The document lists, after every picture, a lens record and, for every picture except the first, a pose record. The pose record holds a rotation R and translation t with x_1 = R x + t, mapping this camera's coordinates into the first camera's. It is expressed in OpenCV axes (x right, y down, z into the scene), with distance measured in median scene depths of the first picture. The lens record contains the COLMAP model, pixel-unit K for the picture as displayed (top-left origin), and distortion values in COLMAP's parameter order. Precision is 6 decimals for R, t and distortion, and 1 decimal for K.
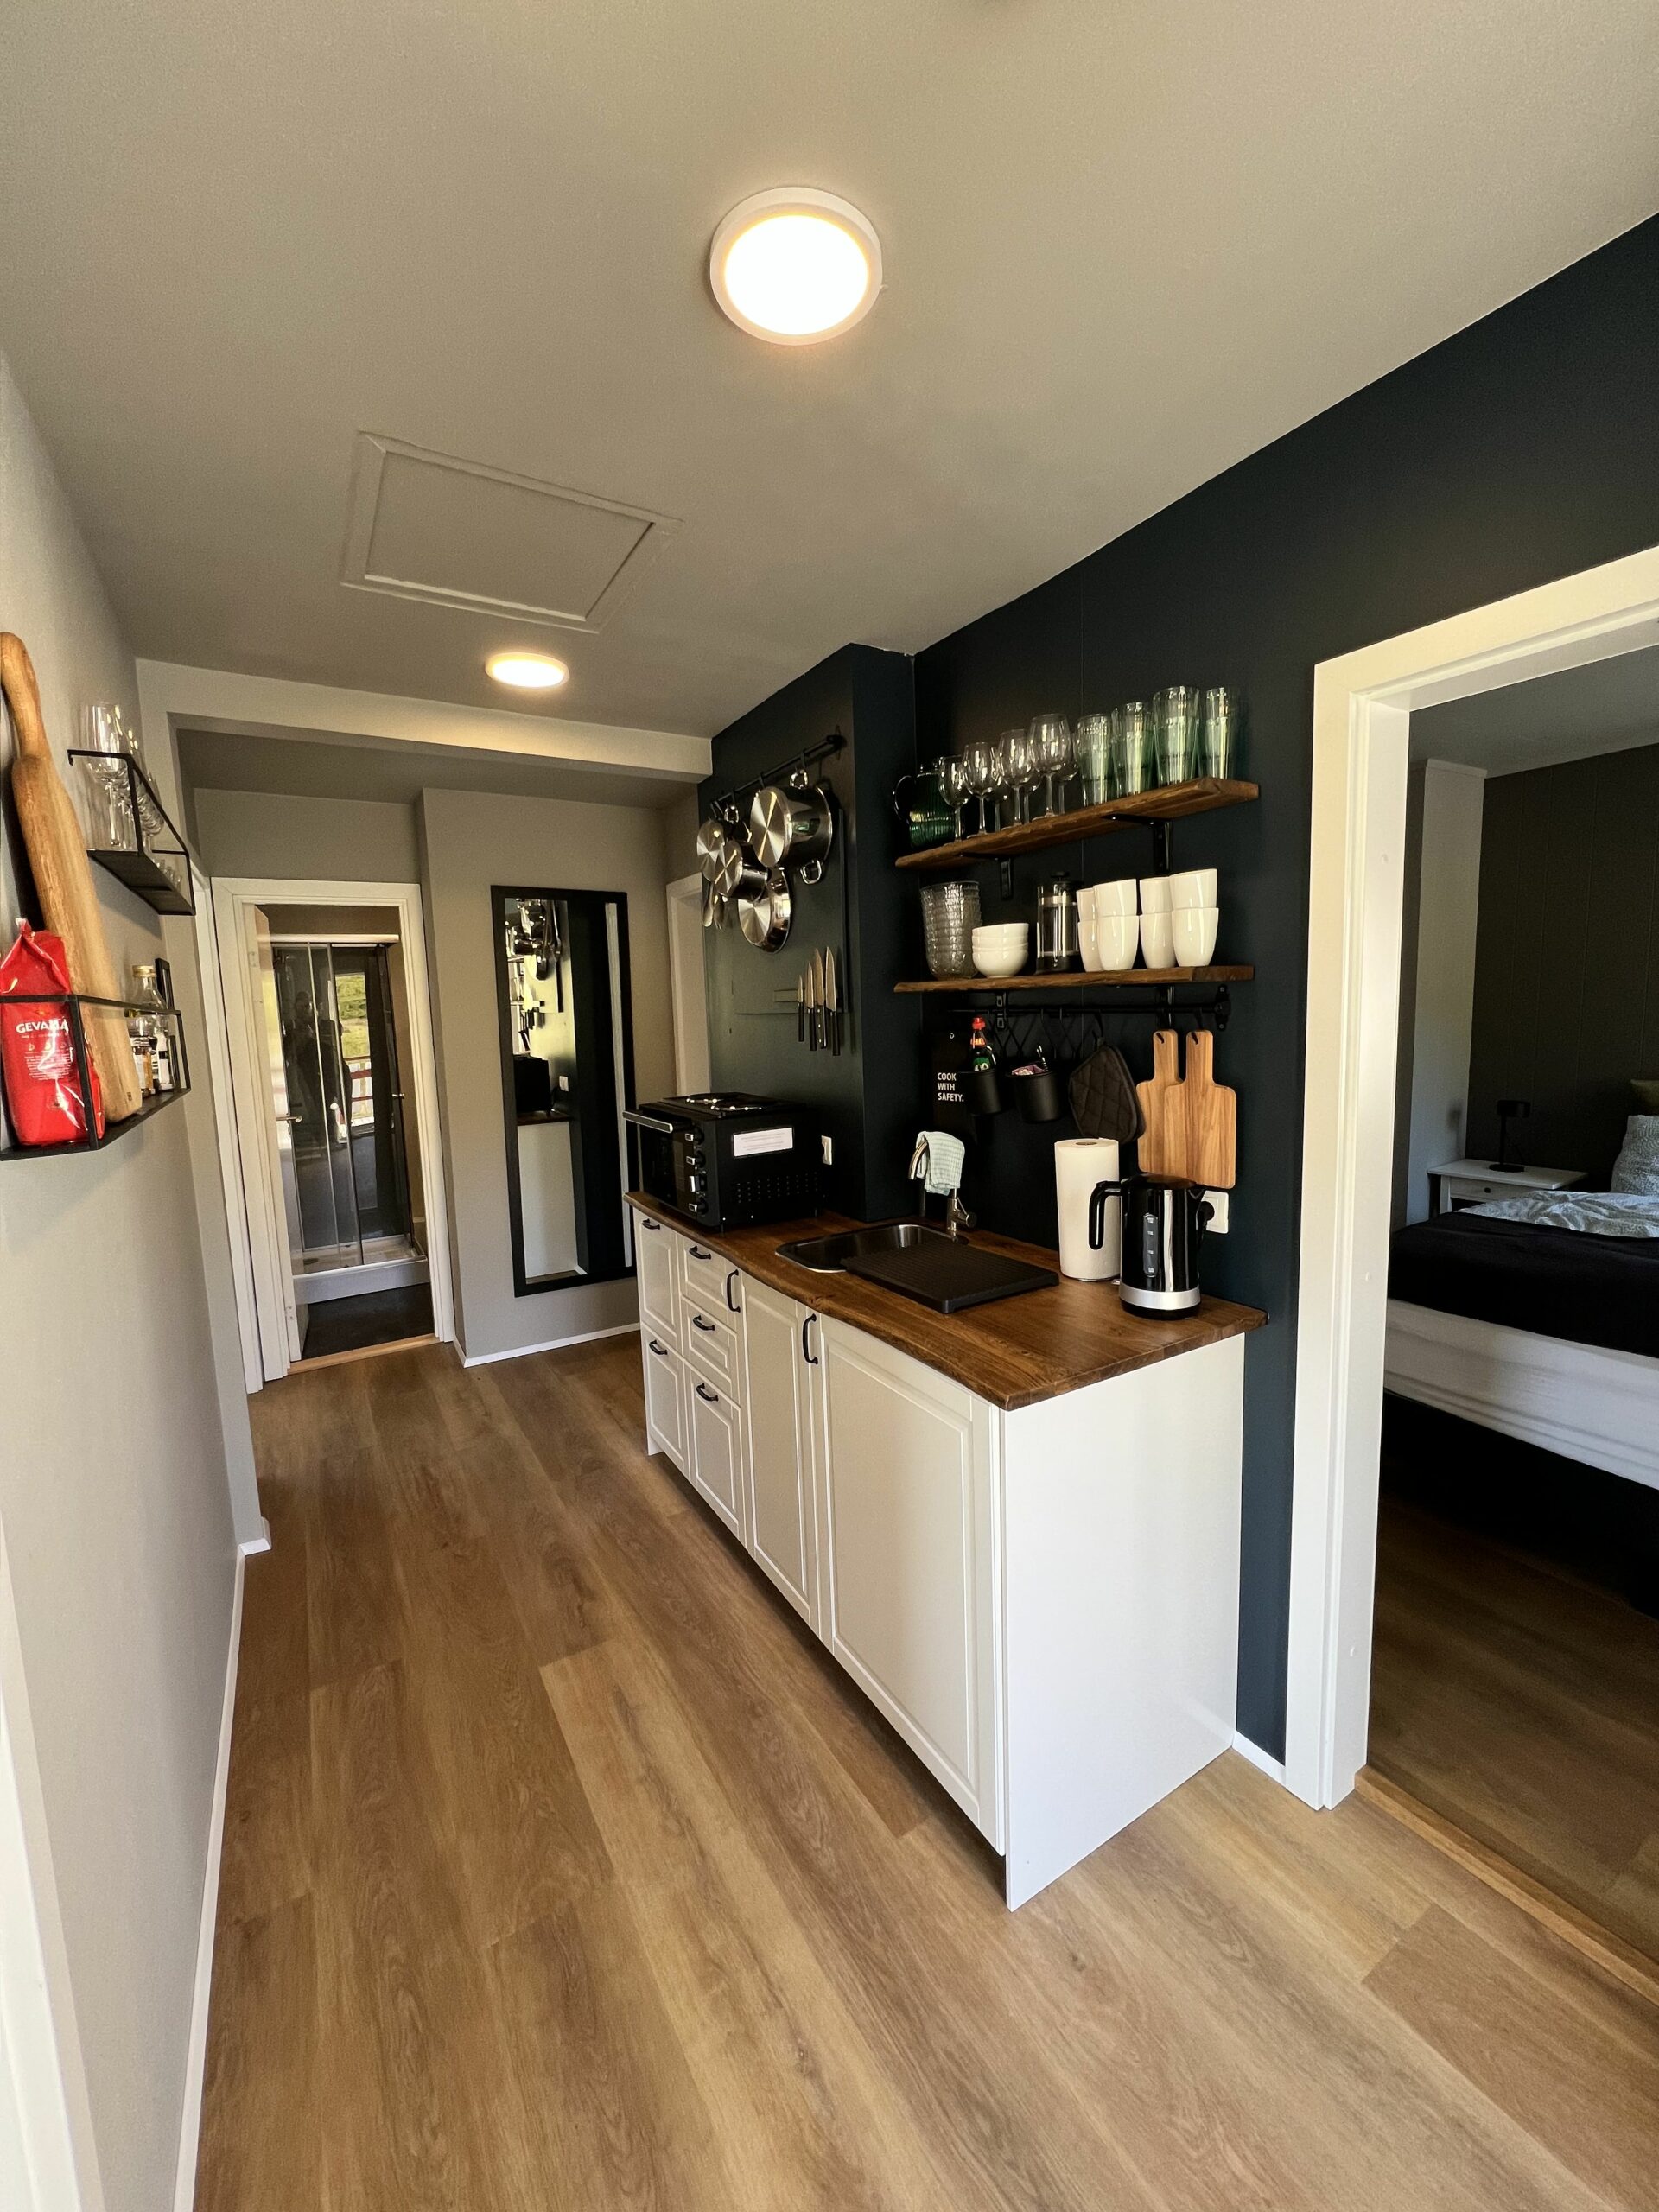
lens RADIAL K [[885.1, 0, 833.8], [0, 885.1, 1105.1], [0, 0, 1]] dist [-0.006080, 0.001115]
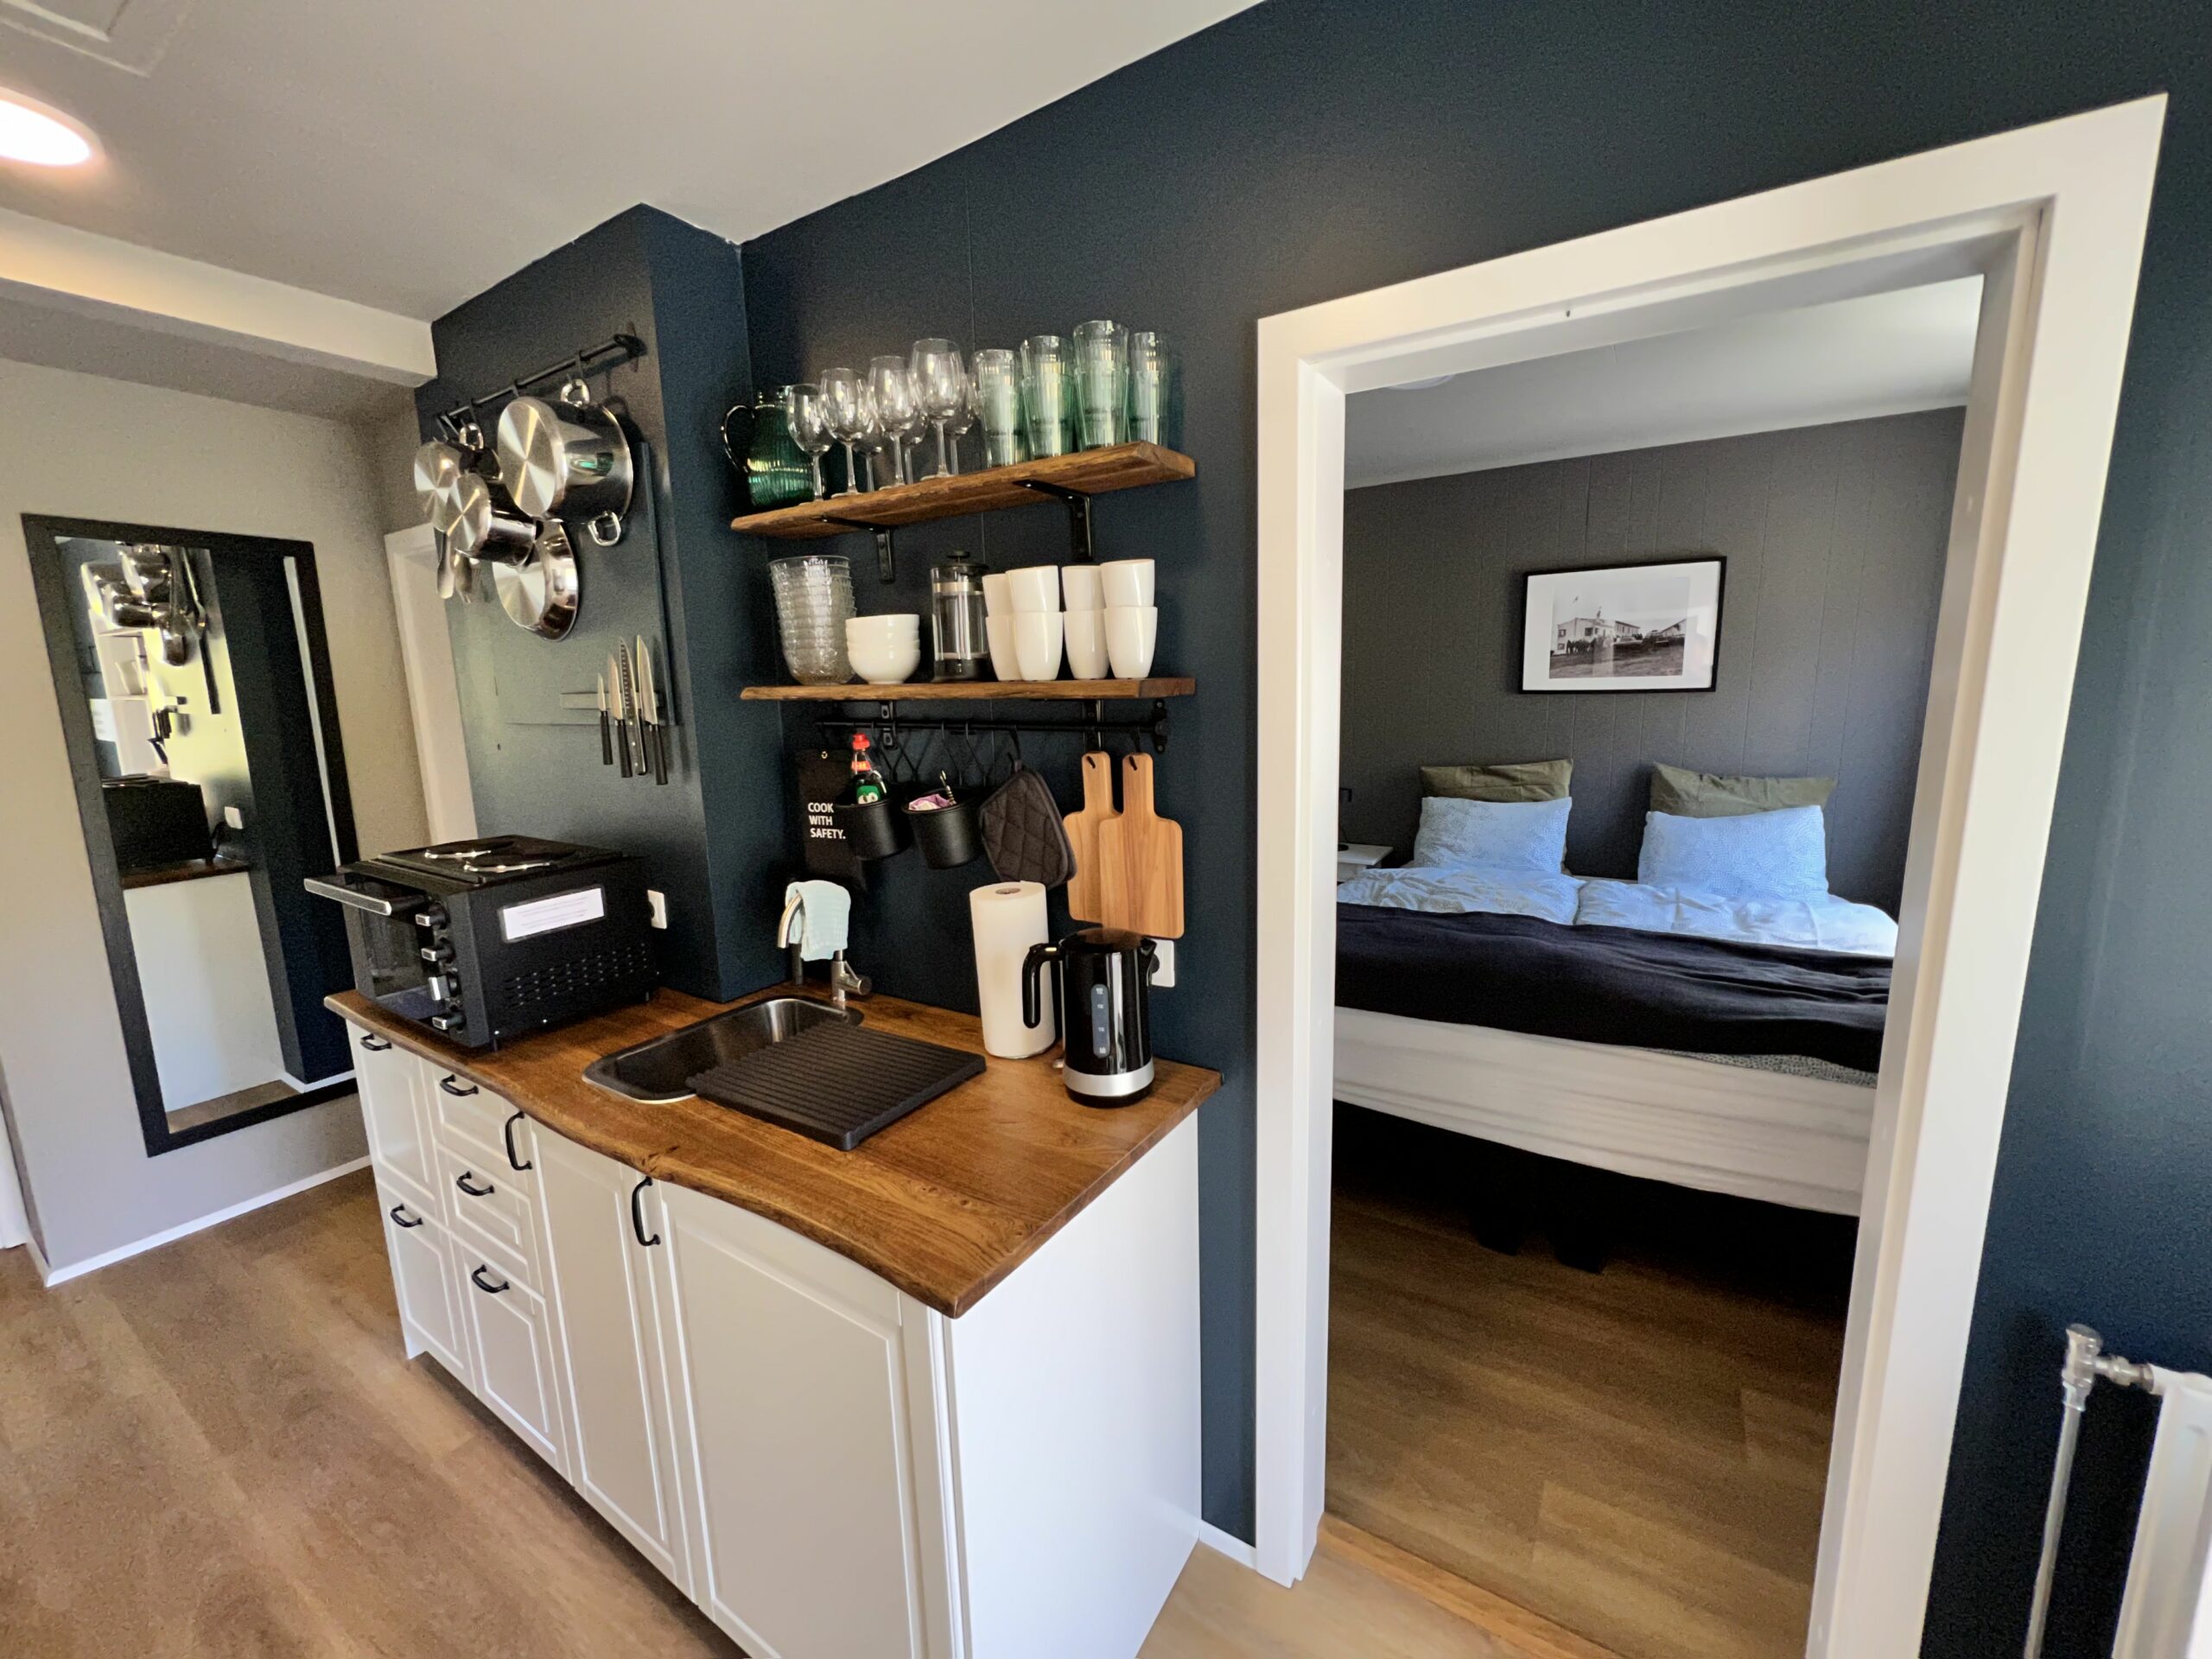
lens RADIAL K [[885.1, 0, 1103.7], [0, 885.1, 826.1], [0, 0, 1]] dist [-0.006080, 0.001115]
pose [[0.898588, -0.064032, 0.434096, 0.012496], [0.047156, 0.997658, 0.049548, -0.043070], [-0.436252, -0.024053, 0.899503, 0.188489]]
